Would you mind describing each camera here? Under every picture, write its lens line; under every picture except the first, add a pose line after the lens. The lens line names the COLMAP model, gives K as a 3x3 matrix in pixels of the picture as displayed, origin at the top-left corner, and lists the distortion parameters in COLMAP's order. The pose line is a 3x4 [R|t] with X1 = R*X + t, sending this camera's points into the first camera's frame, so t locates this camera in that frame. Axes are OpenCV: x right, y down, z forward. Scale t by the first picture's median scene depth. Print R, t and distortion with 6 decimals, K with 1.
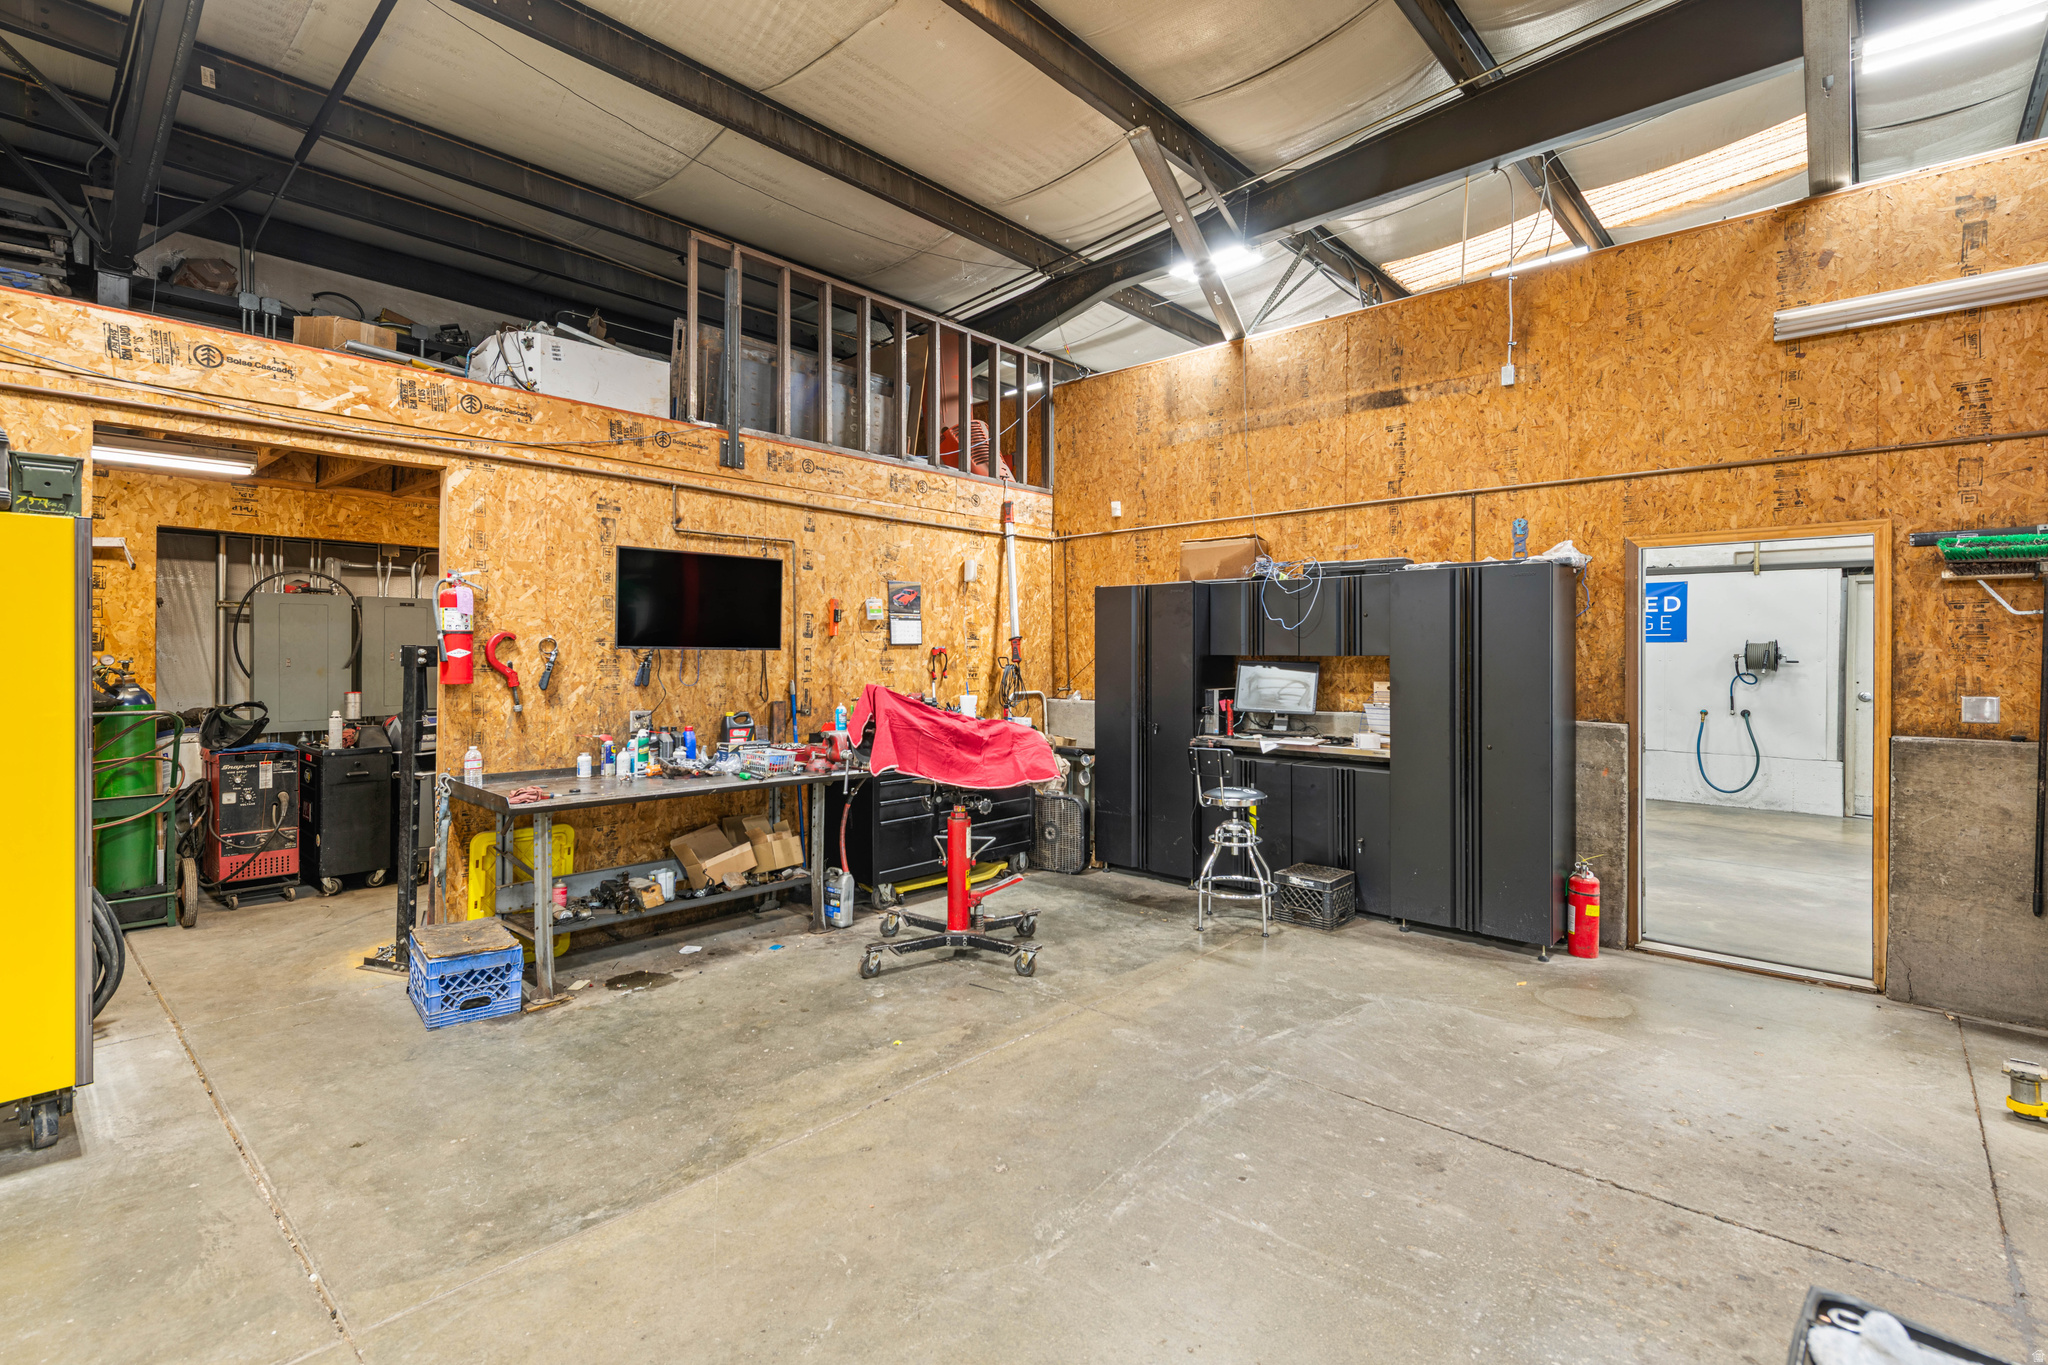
lens RADIAL K [[949.1, 0, 1025.3], [0, 949.1, 661.9], [0, 0, 1]] dist [0.004457, -0.000801]
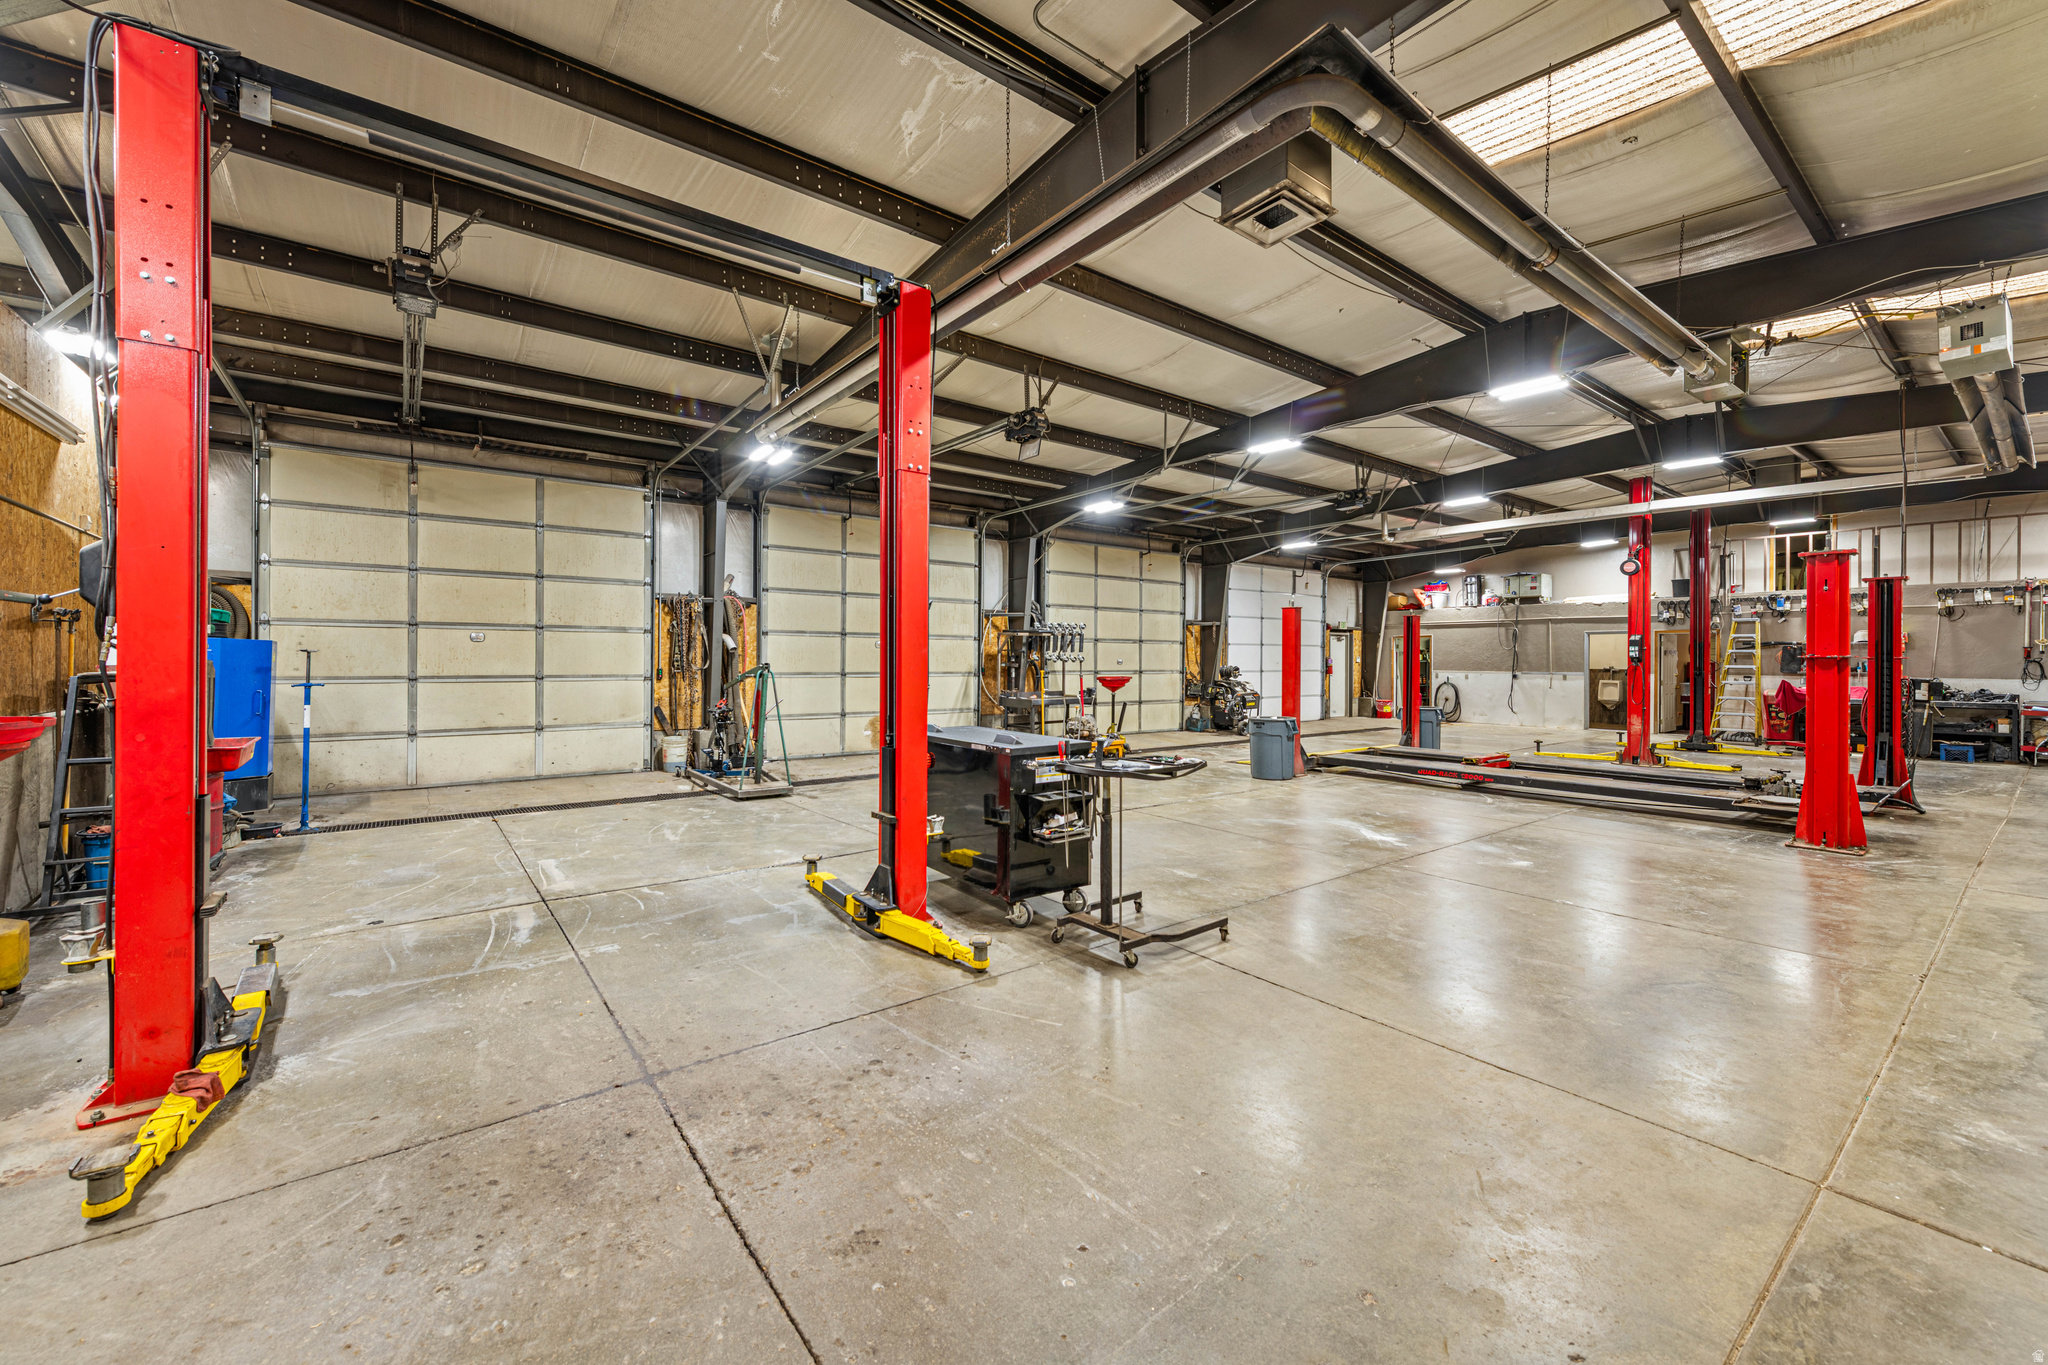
lens RADIAL K [[808.4, 0, 1019.7], [0, 808.4, 652.4], [0, 0, 1]] dist [0.014765, -0.005358]
pose [[-0.982336, -0.006253, 0.187020, 0.075145], [-0.006347, 0.999980, 0.000097, -0.014229], [-0.187016, -0.001092, -0.982356, 0.920418]]
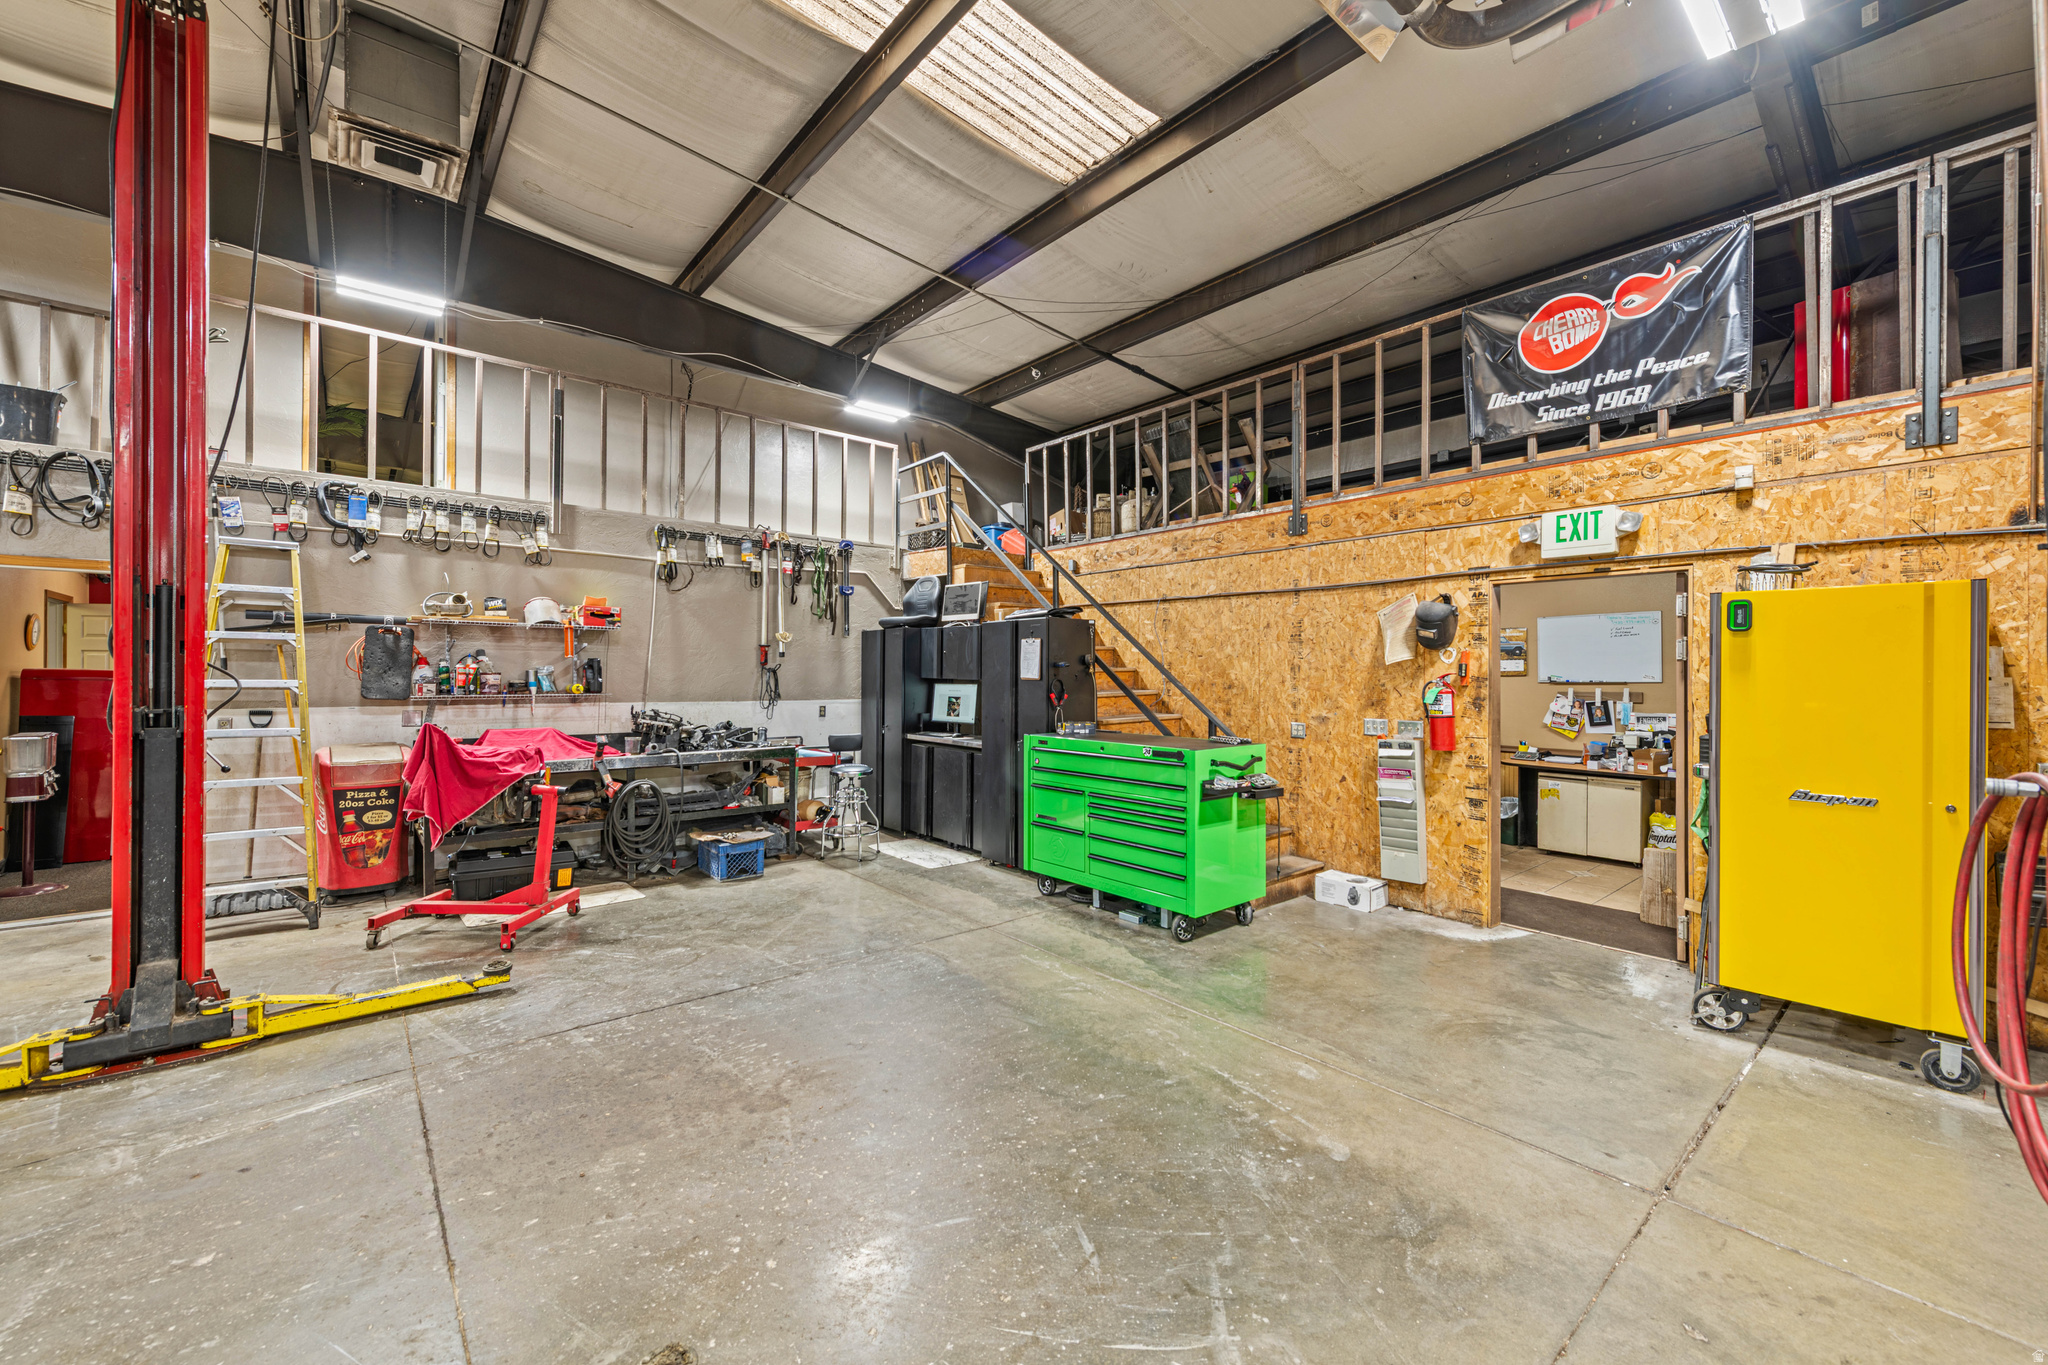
lens RADIAL K [[808.4, 0, 1022.6], [0, 808.4, 673.7], [0, 0, 1]] dist [0.014765, -0.005358]
pose [[-0.144246, -0.007900, -0.989510, -1.073379], [-0.014251, 0.999881, -0.005905, 0.002734], [0.989439, 0.013250, -0.144342, -1.342438]]
